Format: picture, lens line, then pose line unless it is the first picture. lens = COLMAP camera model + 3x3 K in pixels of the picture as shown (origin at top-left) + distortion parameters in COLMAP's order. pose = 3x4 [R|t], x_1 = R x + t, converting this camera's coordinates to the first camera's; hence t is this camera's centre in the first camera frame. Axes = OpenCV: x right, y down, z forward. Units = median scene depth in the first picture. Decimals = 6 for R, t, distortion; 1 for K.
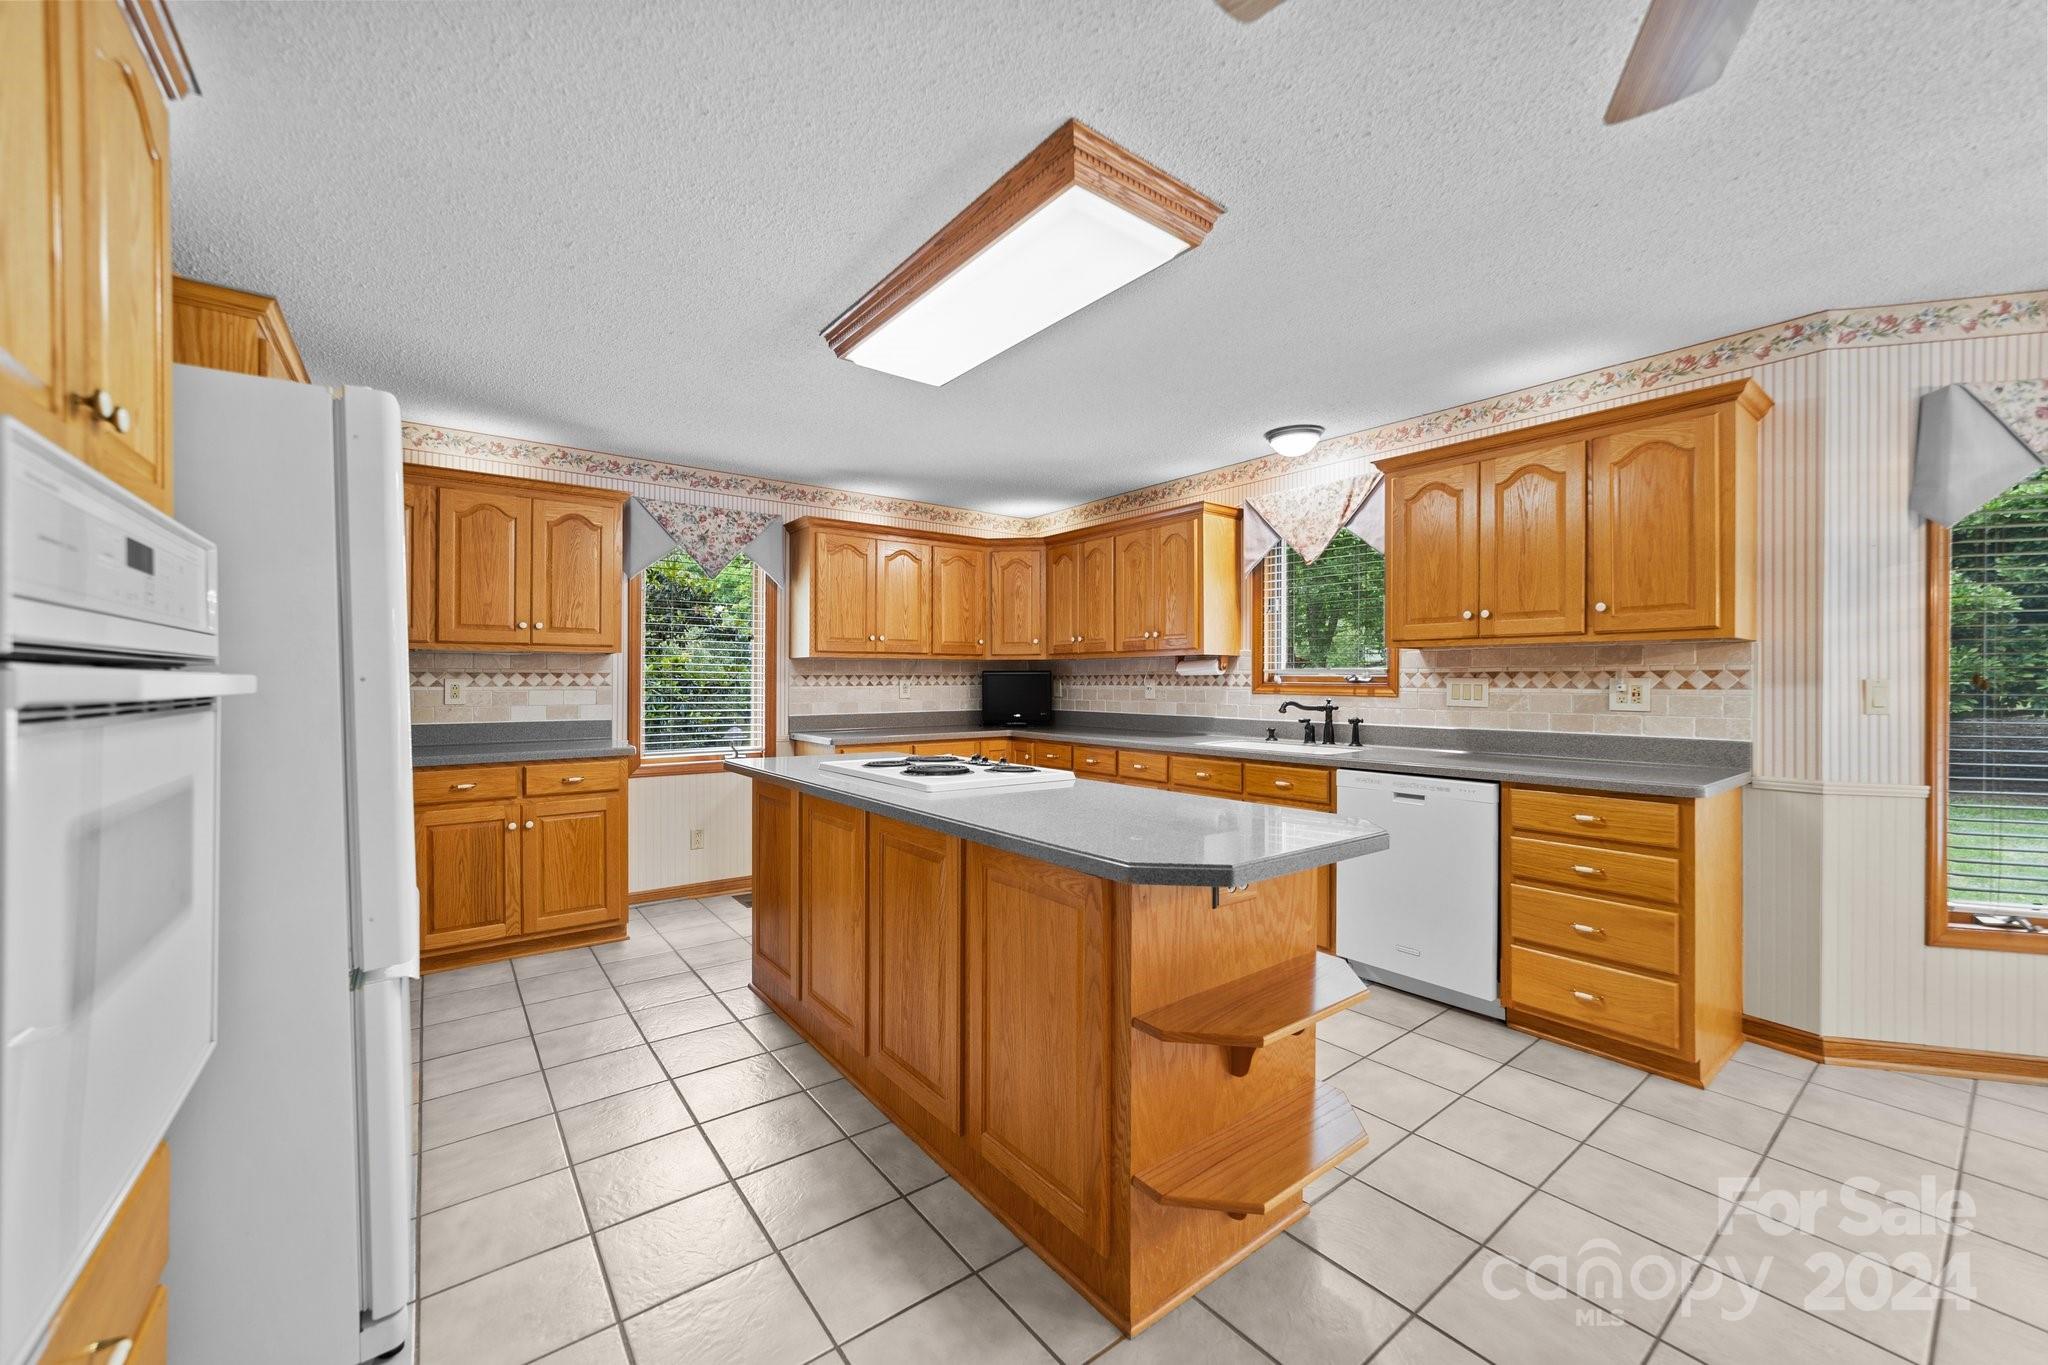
lens RADIAL K [[786.7, 0, 1026.0], [0, 786.7, 682.9], [0, 0, 1]] dist [-0.020349, 0.009642]
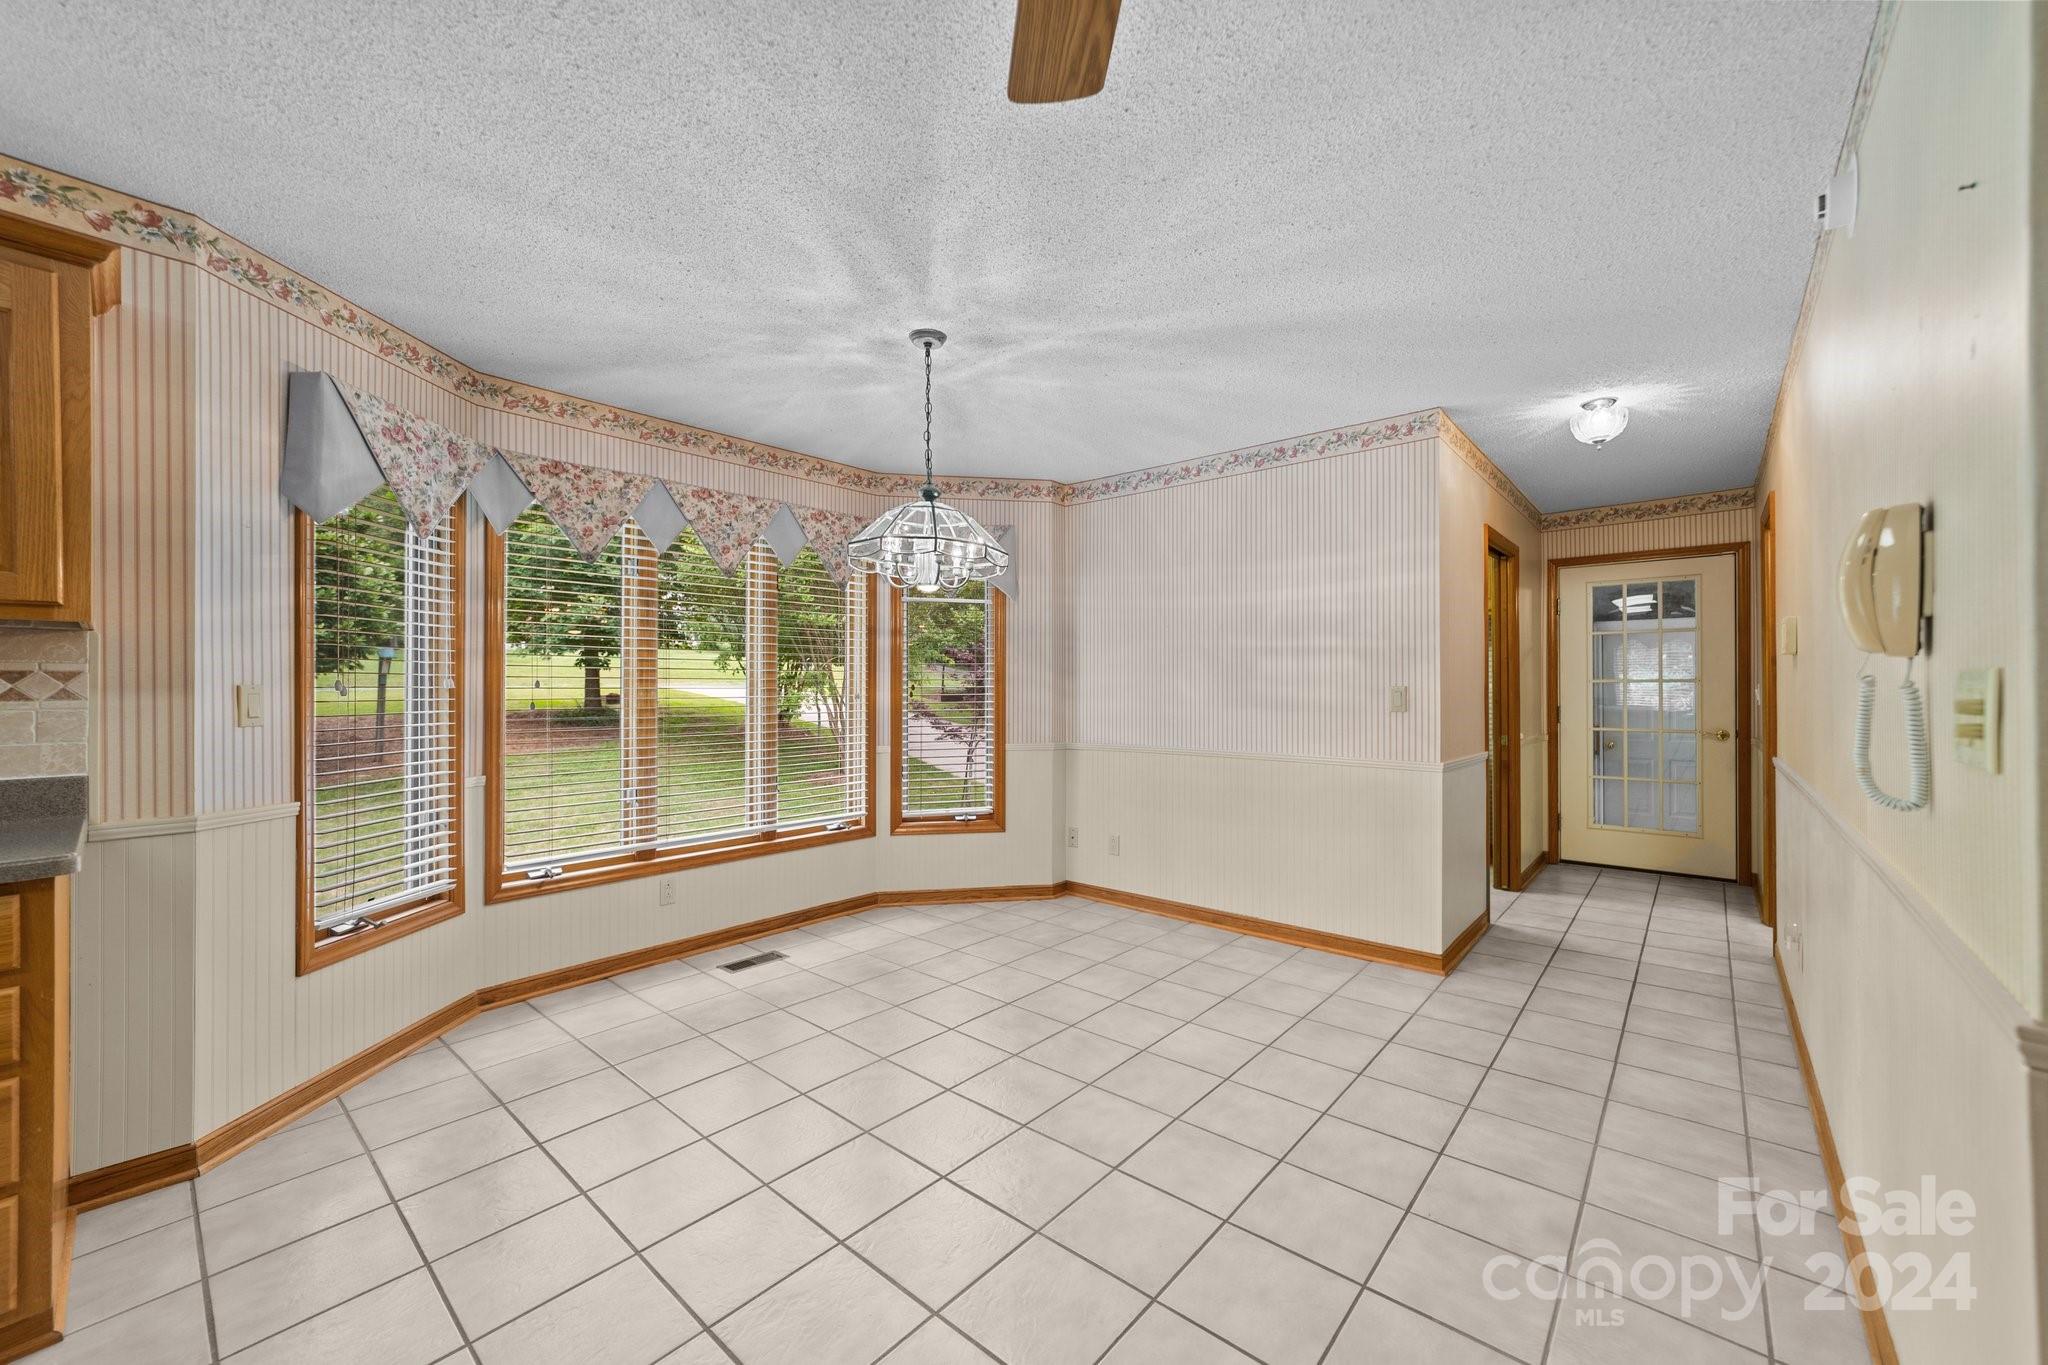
lens RADIAL K [[793.6, 0, 1028.4], [0, 793.6, 685.9], [0, 0, 1]] dist [-0.020941, 0.010119]
pose [[-0.202393, -0.000984, 0.979304, 0.059429], [0.004412, 0.999988, 0.001917, -0.001281], [-0.979294, 0.004709, -0.202386, 0.248799]]
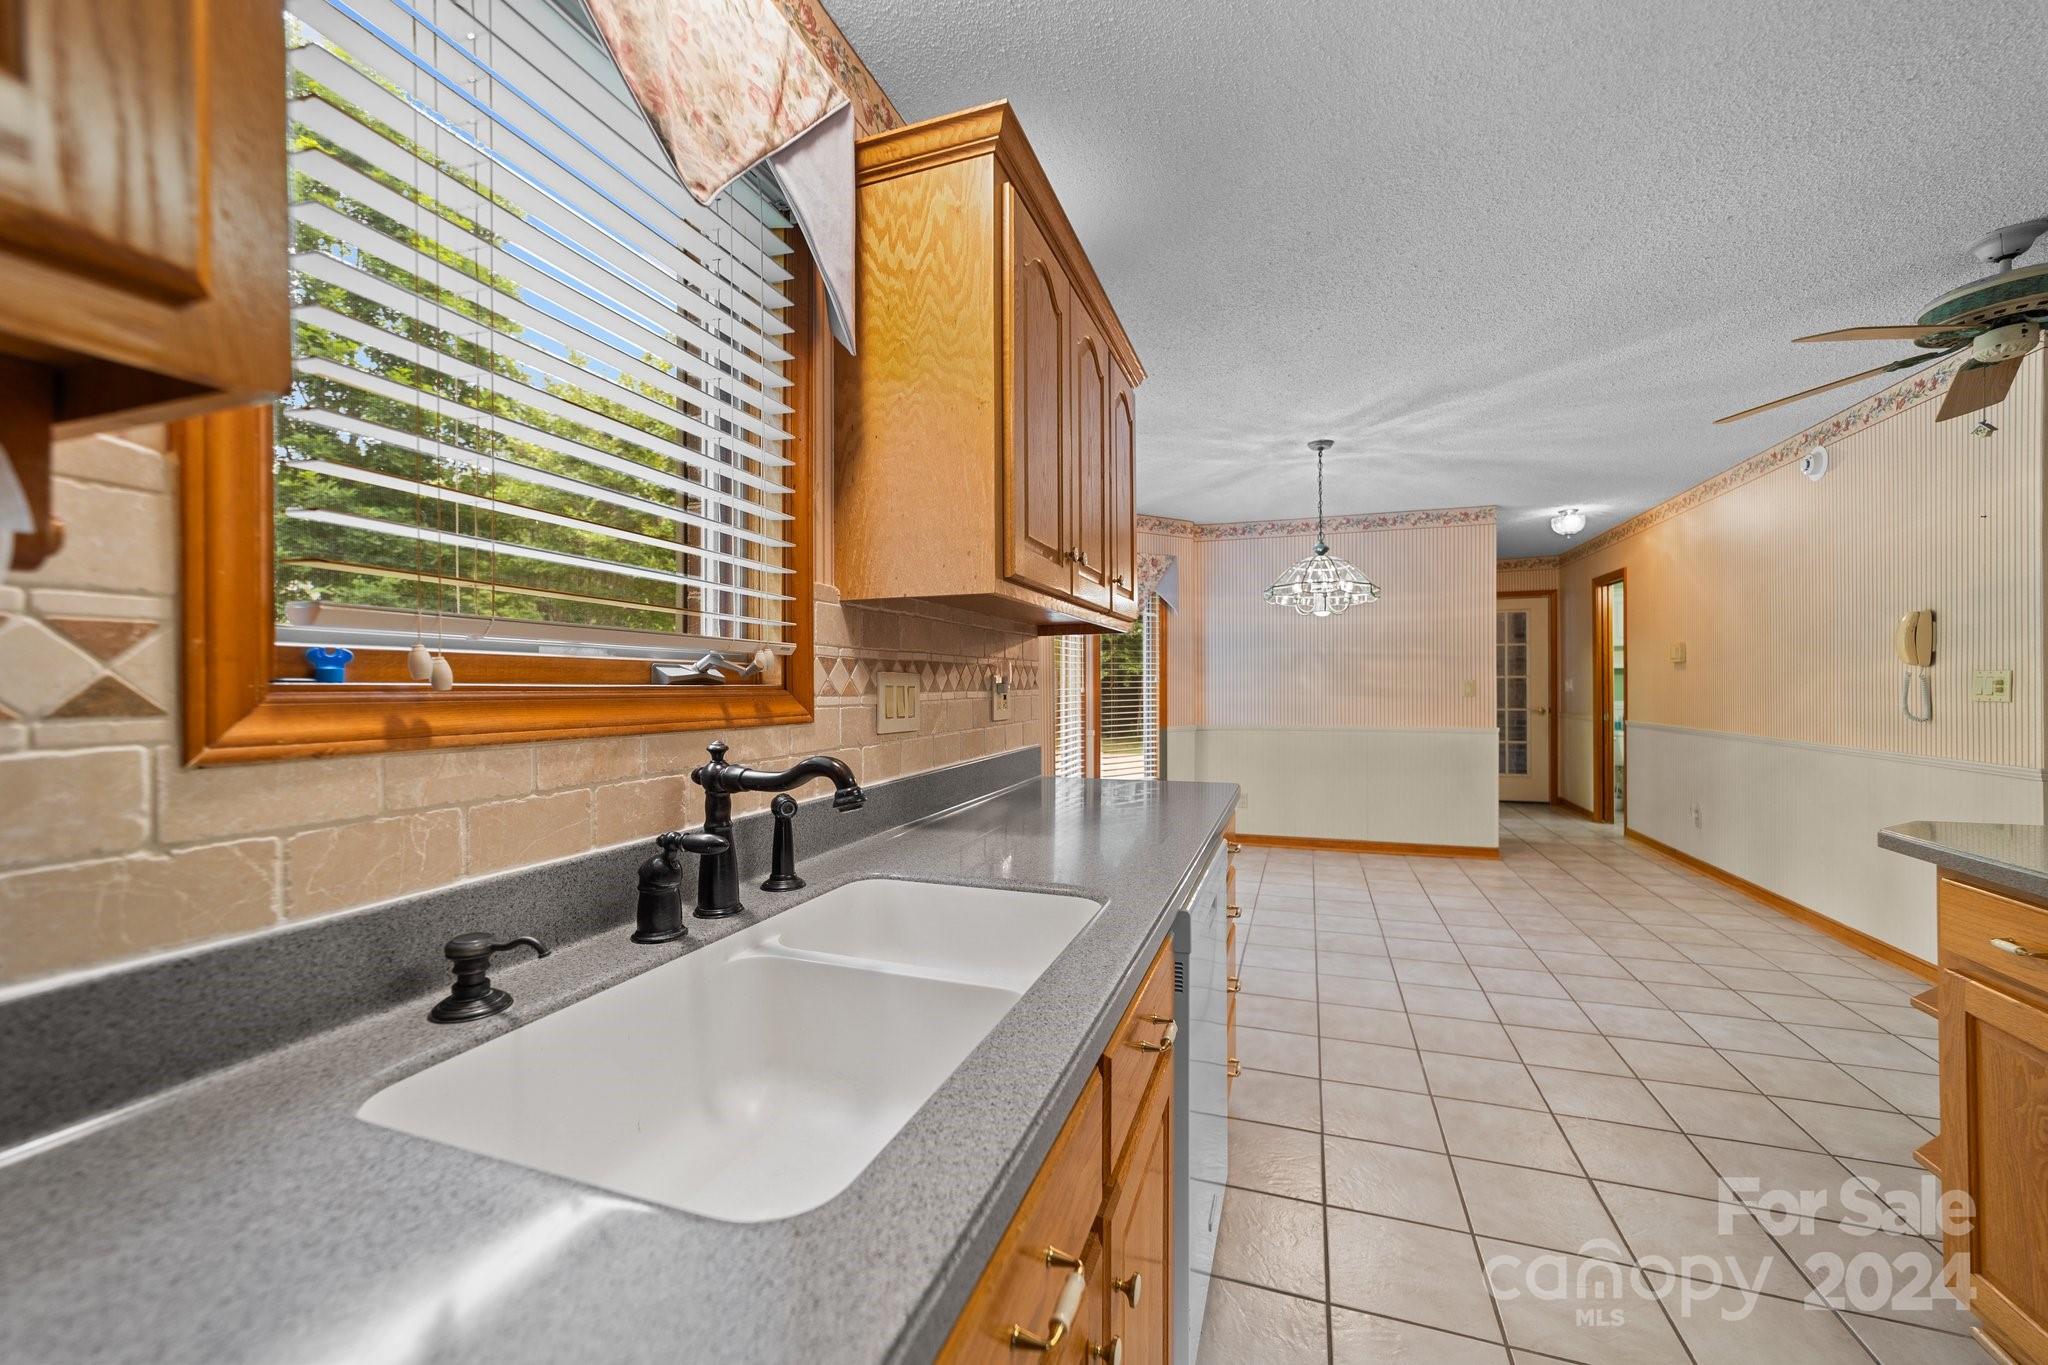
lens RADIAL K [[790.3, 0, 1027.3], [0, 790.3, 682.6], [0, 0, 1]] dist [-0.020637, 0.010755]
pose [[-0.544508, 0.000533, 0.838756, 0.112967], [0.006026, 0.999976, 0.003276, -0.001091], [-0.838734, 0.006838, -0.544498, 1.187221]]
